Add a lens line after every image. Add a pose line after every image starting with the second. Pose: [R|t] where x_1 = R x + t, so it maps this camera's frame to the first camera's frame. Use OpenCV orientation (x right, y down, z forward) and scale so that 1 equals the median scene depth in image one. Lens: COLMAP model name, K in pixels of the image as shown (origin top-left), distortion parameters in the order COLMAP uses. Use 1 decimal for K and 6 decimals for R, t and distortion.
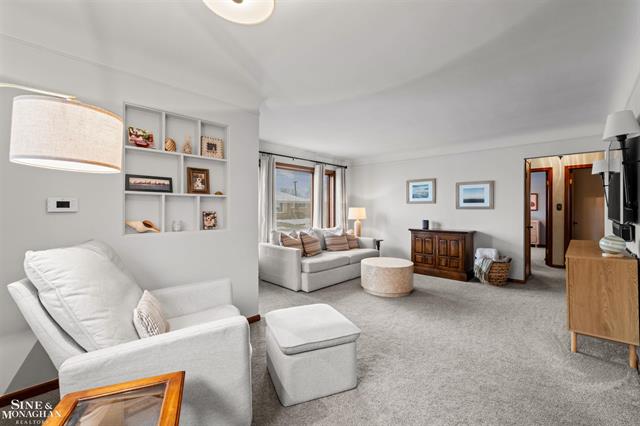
lens RADIAL K [[277.3, 0, 322.2], [0, 277.3, 207.4], [0, 0, 1]] dist [0.001006, 0.000599]
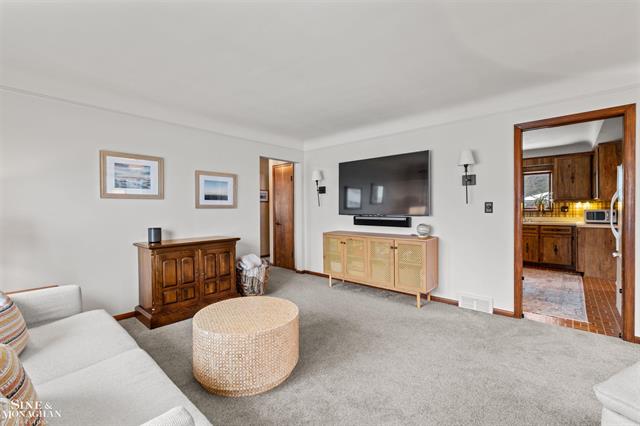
lens RADIAL K [[277.3, 0, 326.3], [0, 277.3, 212.6], [0, 0, 1]] dist [0.001006, 0.000599]
pose [[-0.029836, -0.013742, 0.999460, -0.221776], [0.002116, 0.999902, 0.013811, 0.007578], [-0.999553, 0.002527, -0.029804, 0.705320]]
